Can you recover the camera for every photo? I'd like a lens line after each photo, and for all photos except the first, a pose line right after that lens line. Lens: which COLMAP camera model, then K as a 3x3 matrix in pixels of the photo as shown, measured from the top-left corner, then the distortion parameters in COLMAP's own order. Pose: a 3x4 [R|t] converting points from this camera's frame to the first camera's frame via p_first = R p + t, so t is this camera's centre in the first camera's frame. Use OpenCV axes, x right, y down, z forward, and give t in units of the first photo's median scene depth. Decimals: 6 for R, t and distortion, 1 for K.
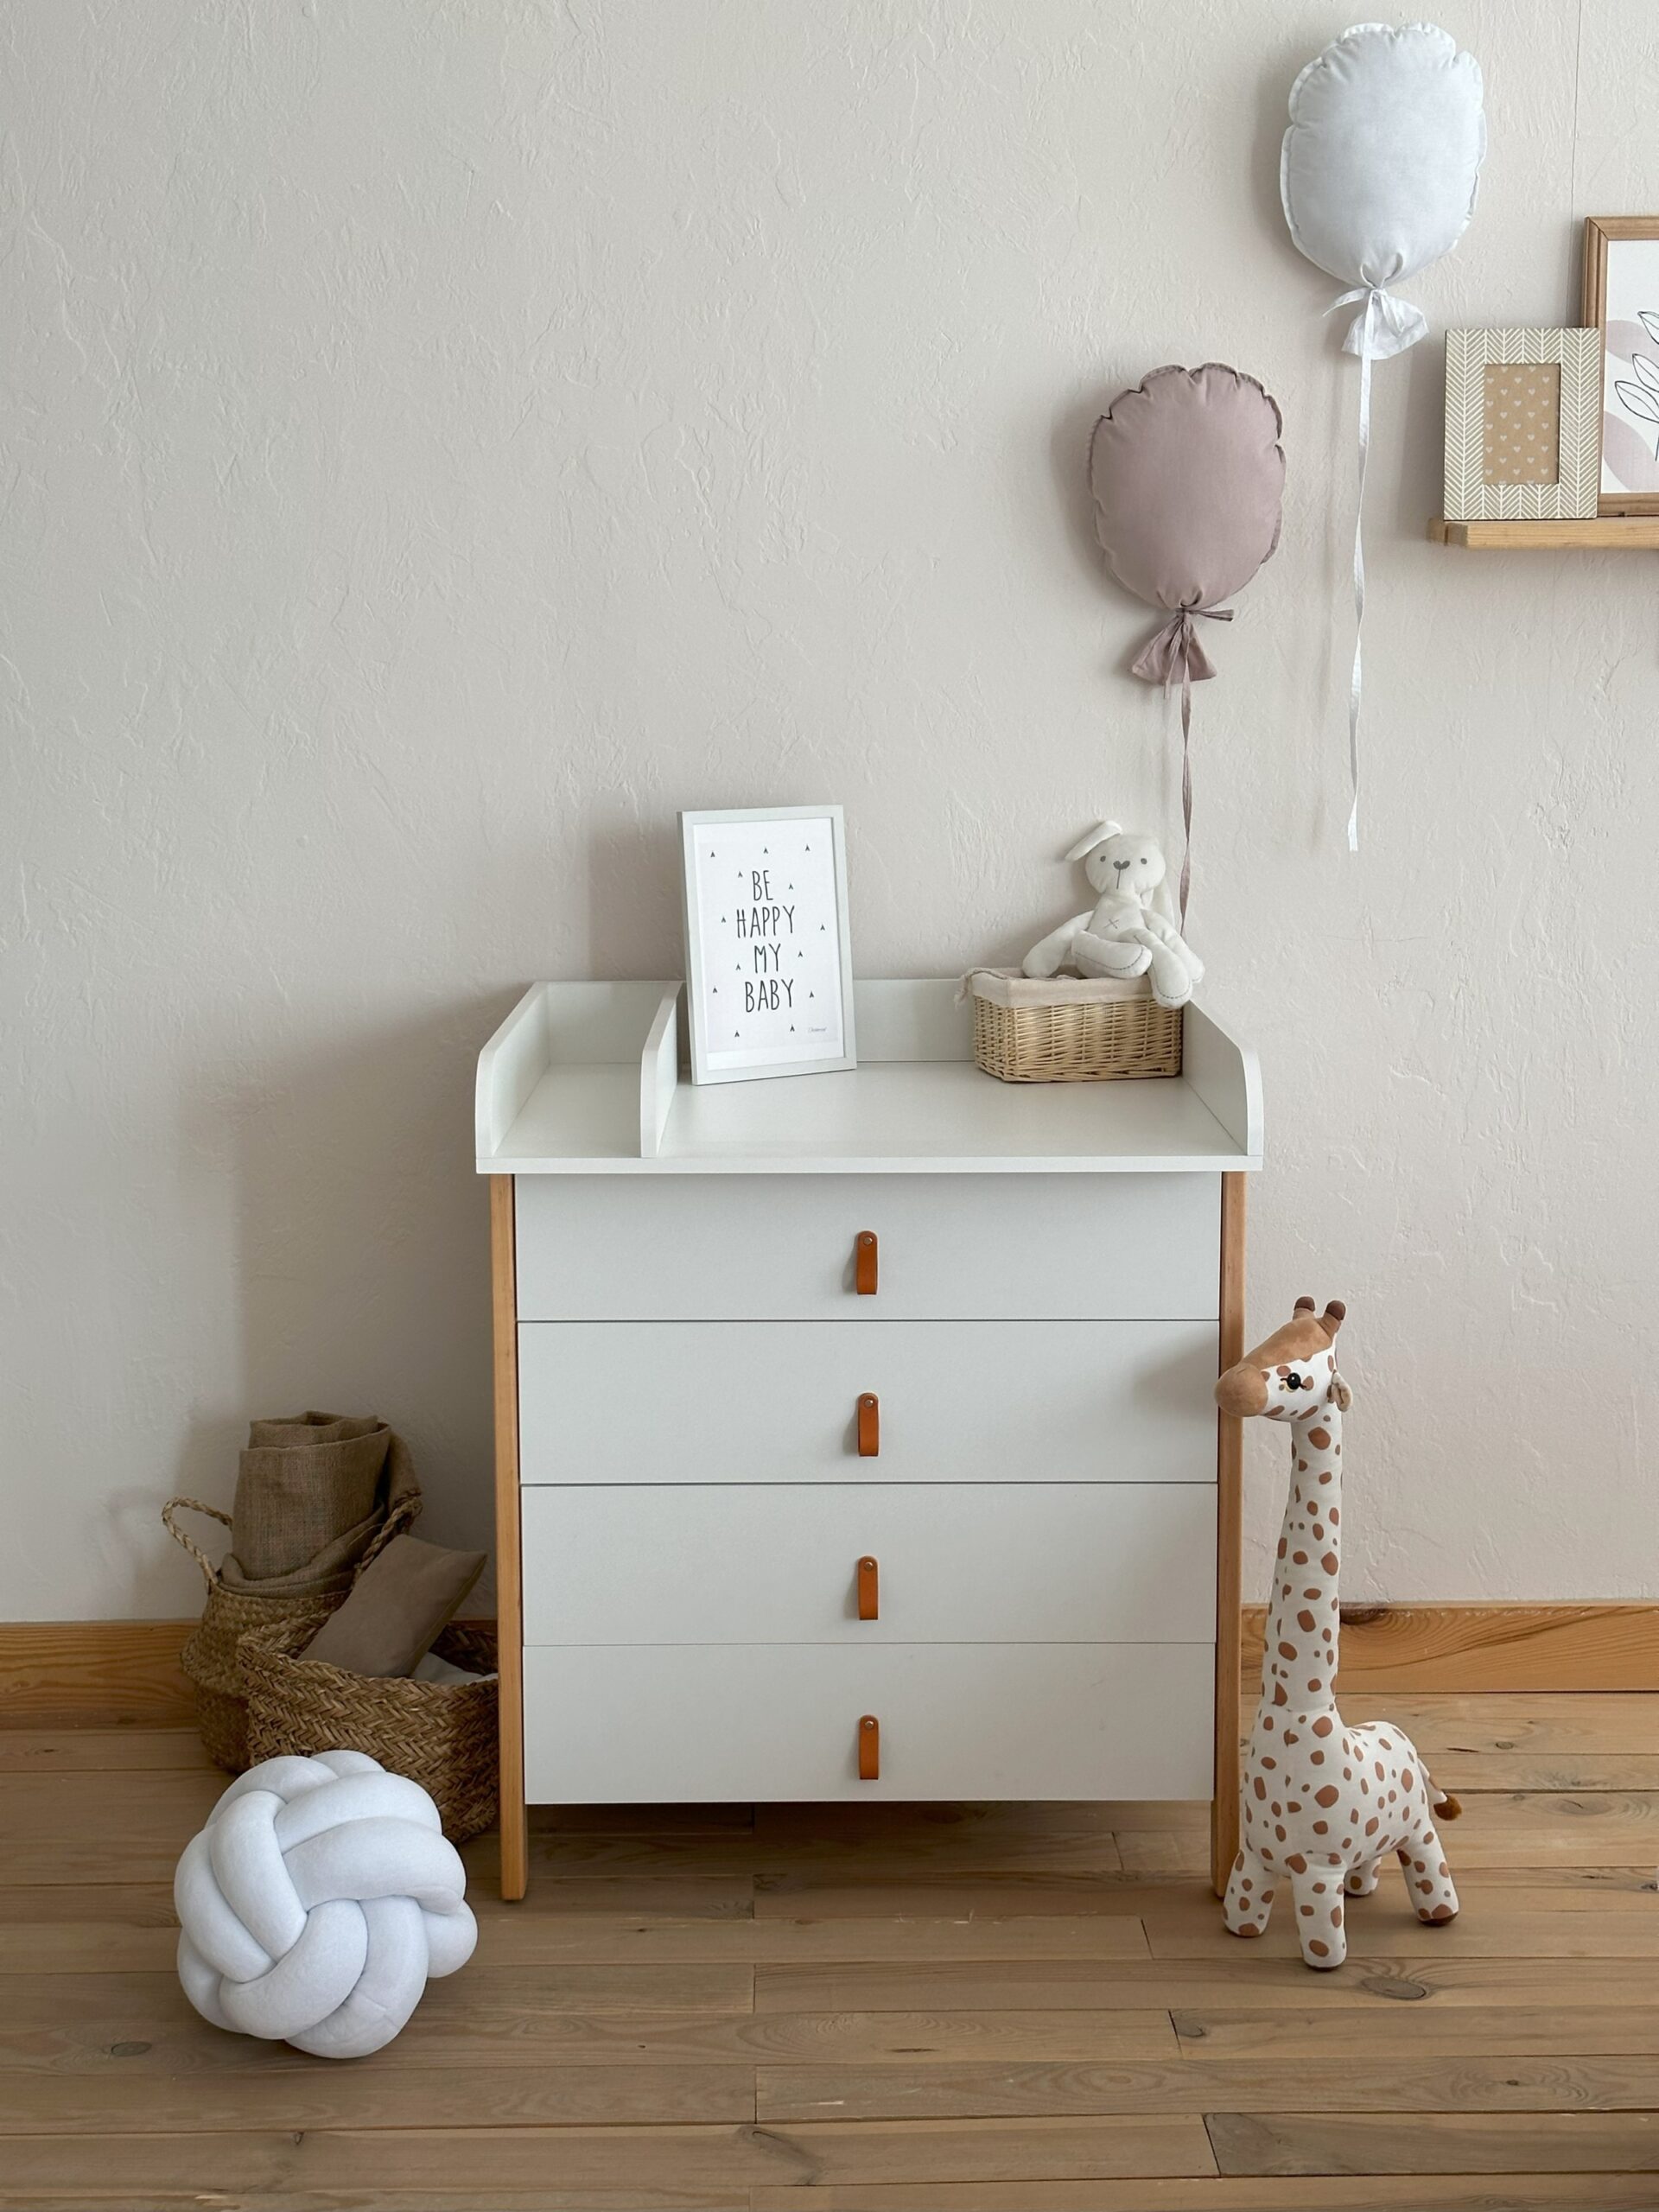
lens RADIAL K [[3108.6, 0, 829.5], [0, 3108.6, 1106.0], [0, 0, 1]] dist [0.248934, -0.589221]
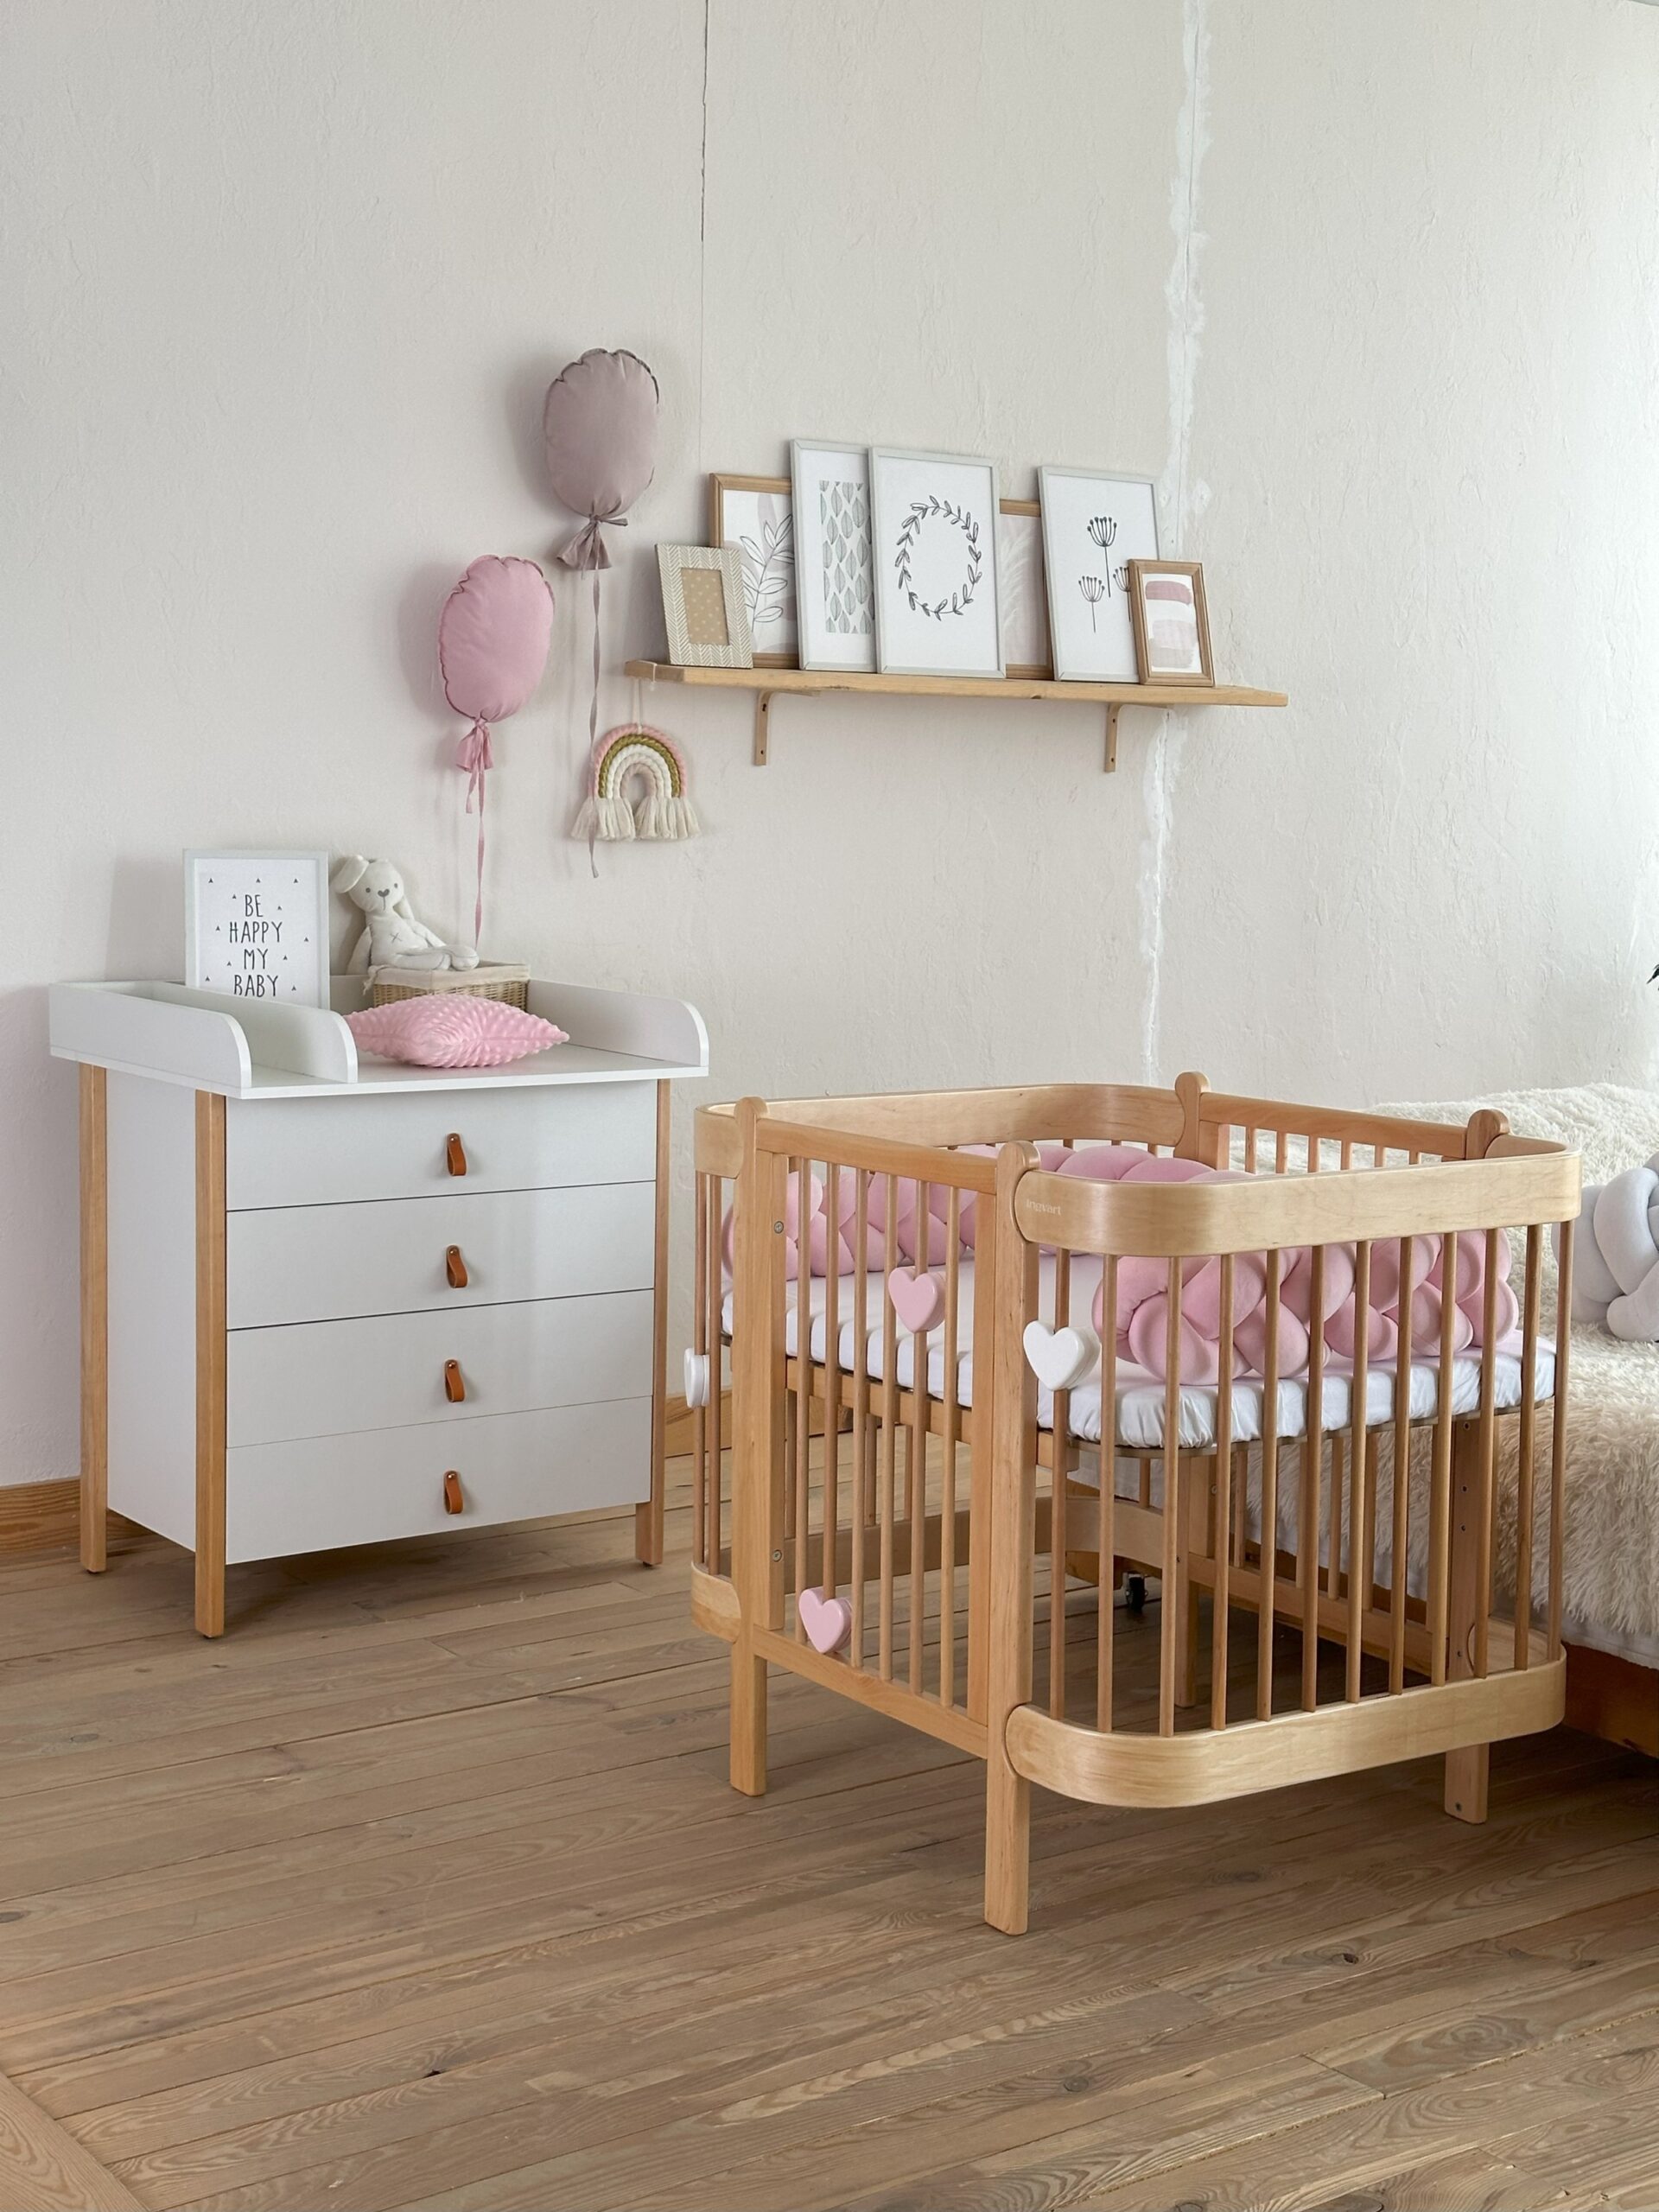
lens RADIAL K [[3108.6, 0, 829.5], [0, 3108.6, 1106.0], [0, 0, 1]] dist [0.248934, -0.589221]
pose [[0.818975, -0.045111, 0.572053, -0.610450], [0.065689, 0.997722, -0.015365, 0.055171], [-0.570056, 0.050161, 0.820073, -0.270178]]
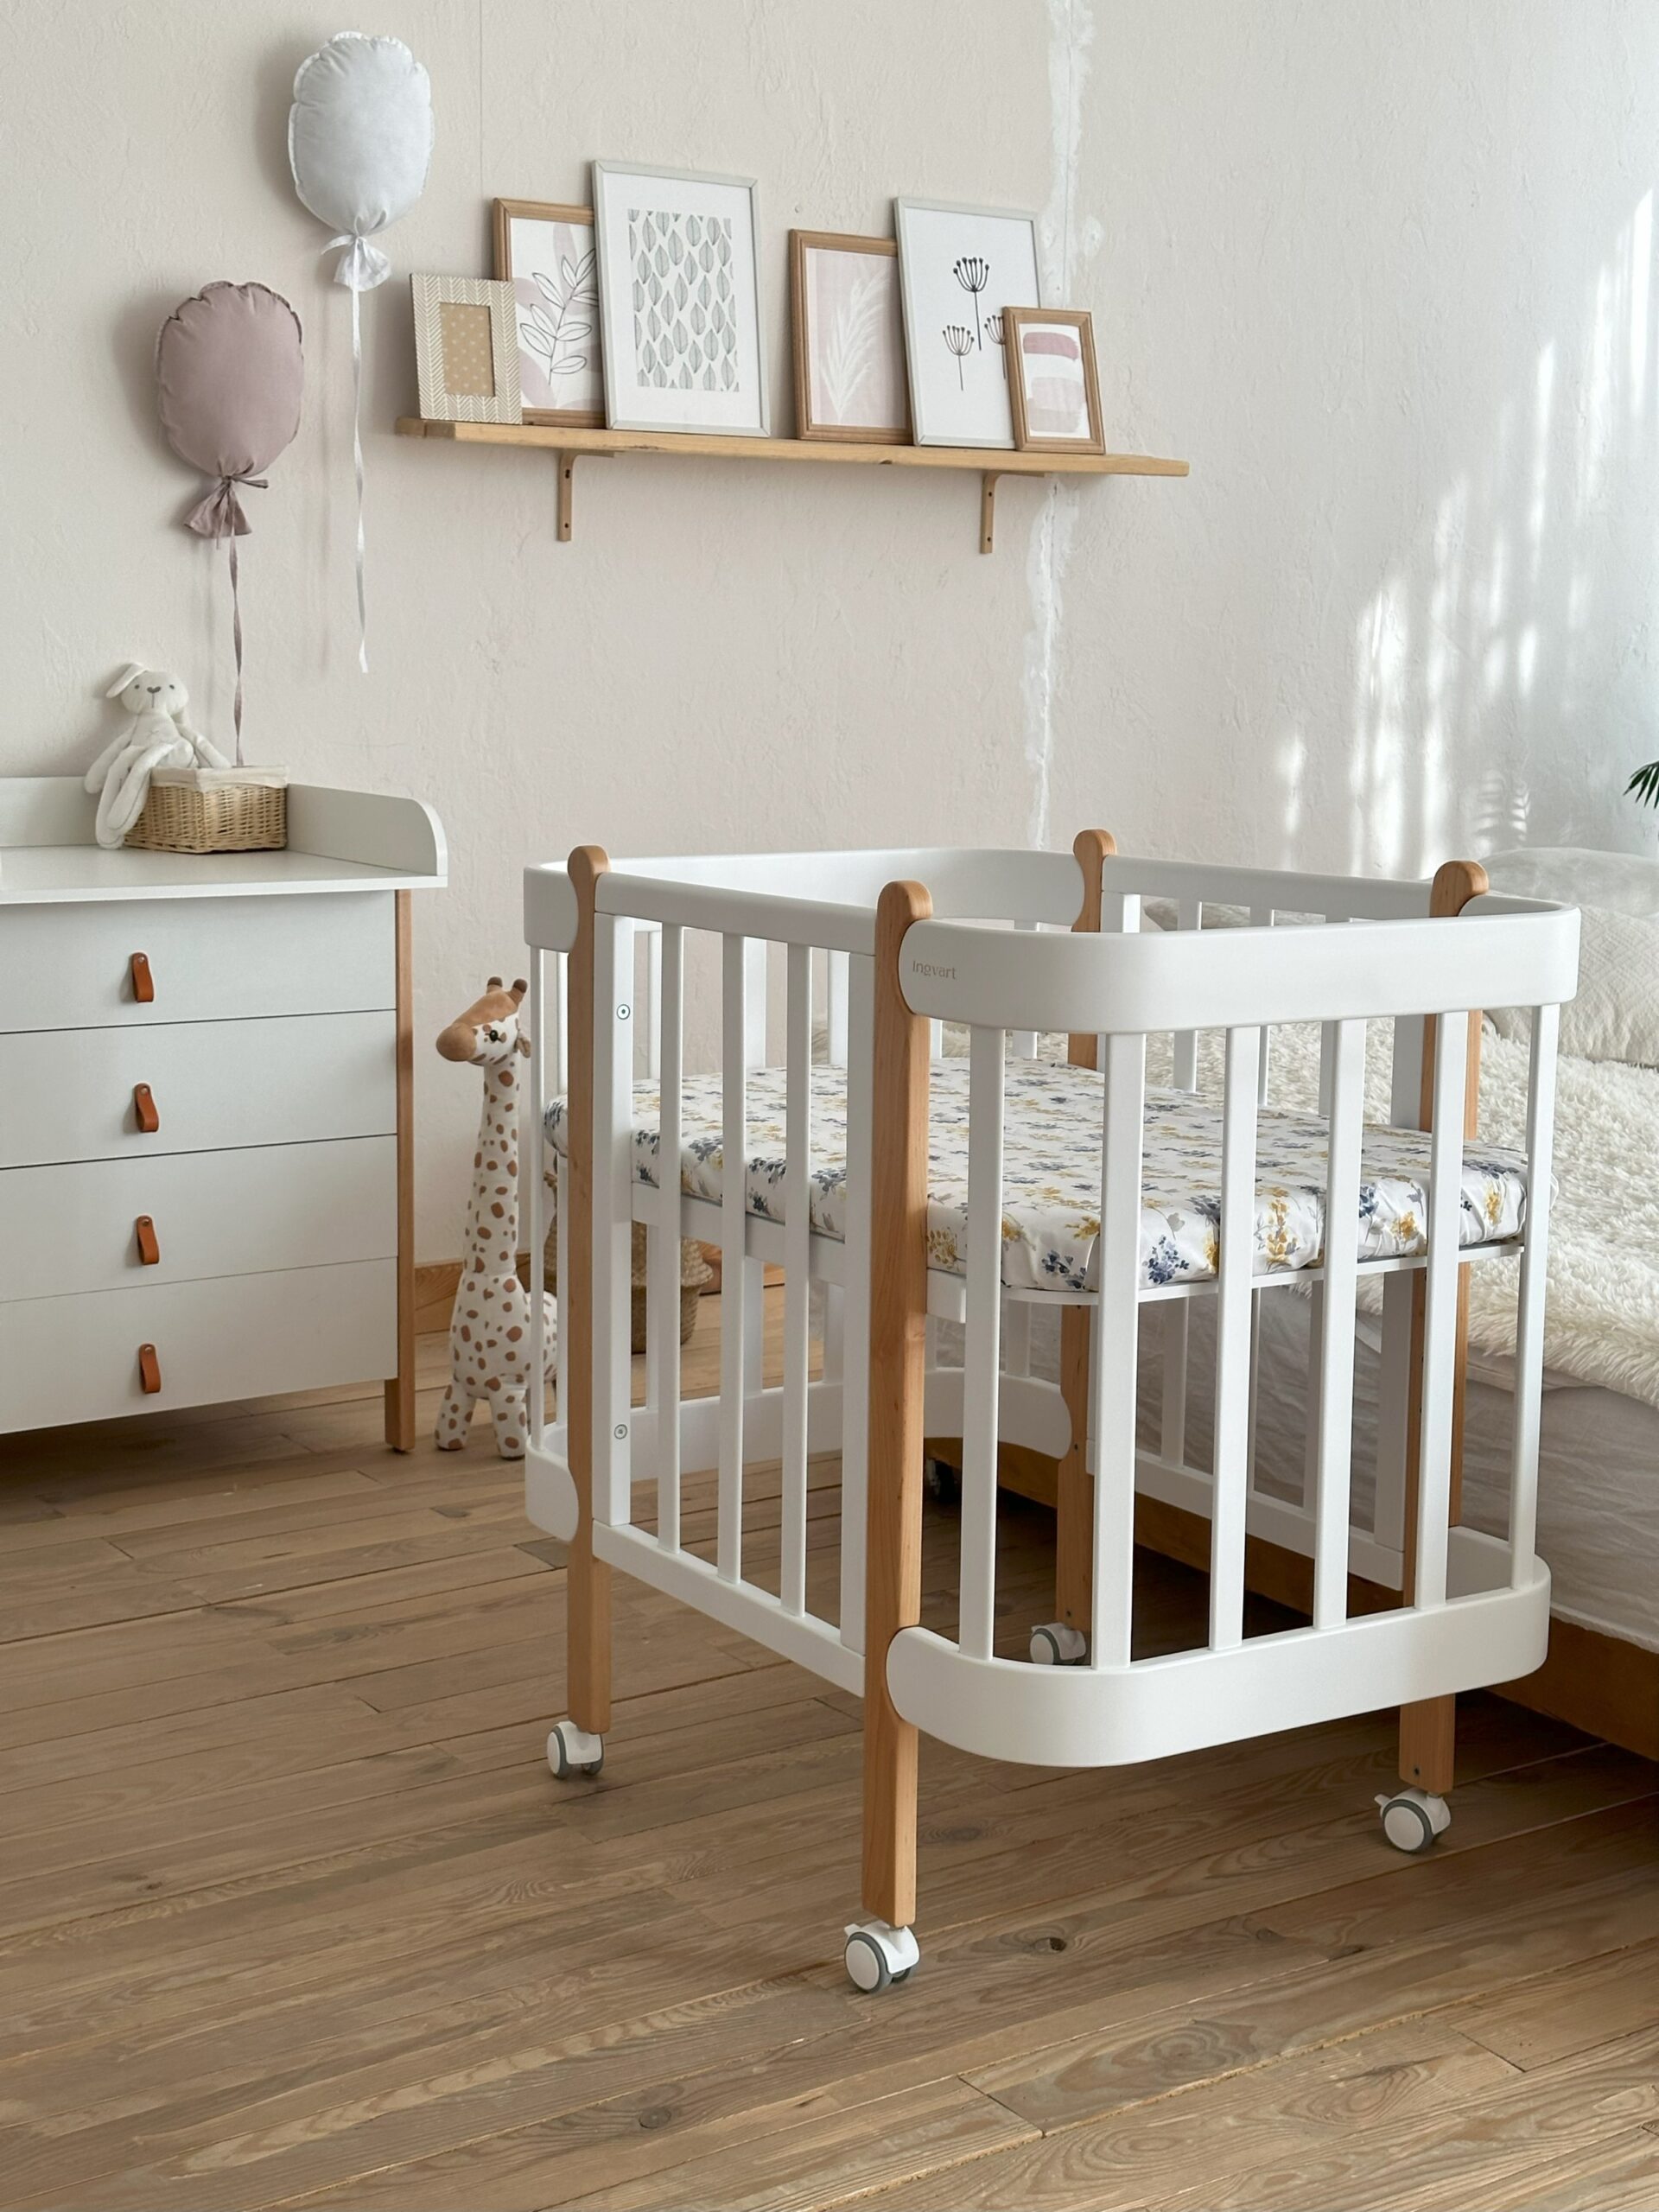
lens RADIAL K [[3113.3, 0, 808.4], [0, 3113.3, 1066.4], [0, 0, 1]] dist [0.252468, -0.574869]
pose [[0.840768, -0.065246, 0.537450, -0.399517], [0.069789, 0.997491, 0.011918, 0.080248], [-0.536879, 0.027488, 0.843211, -0.189178]]
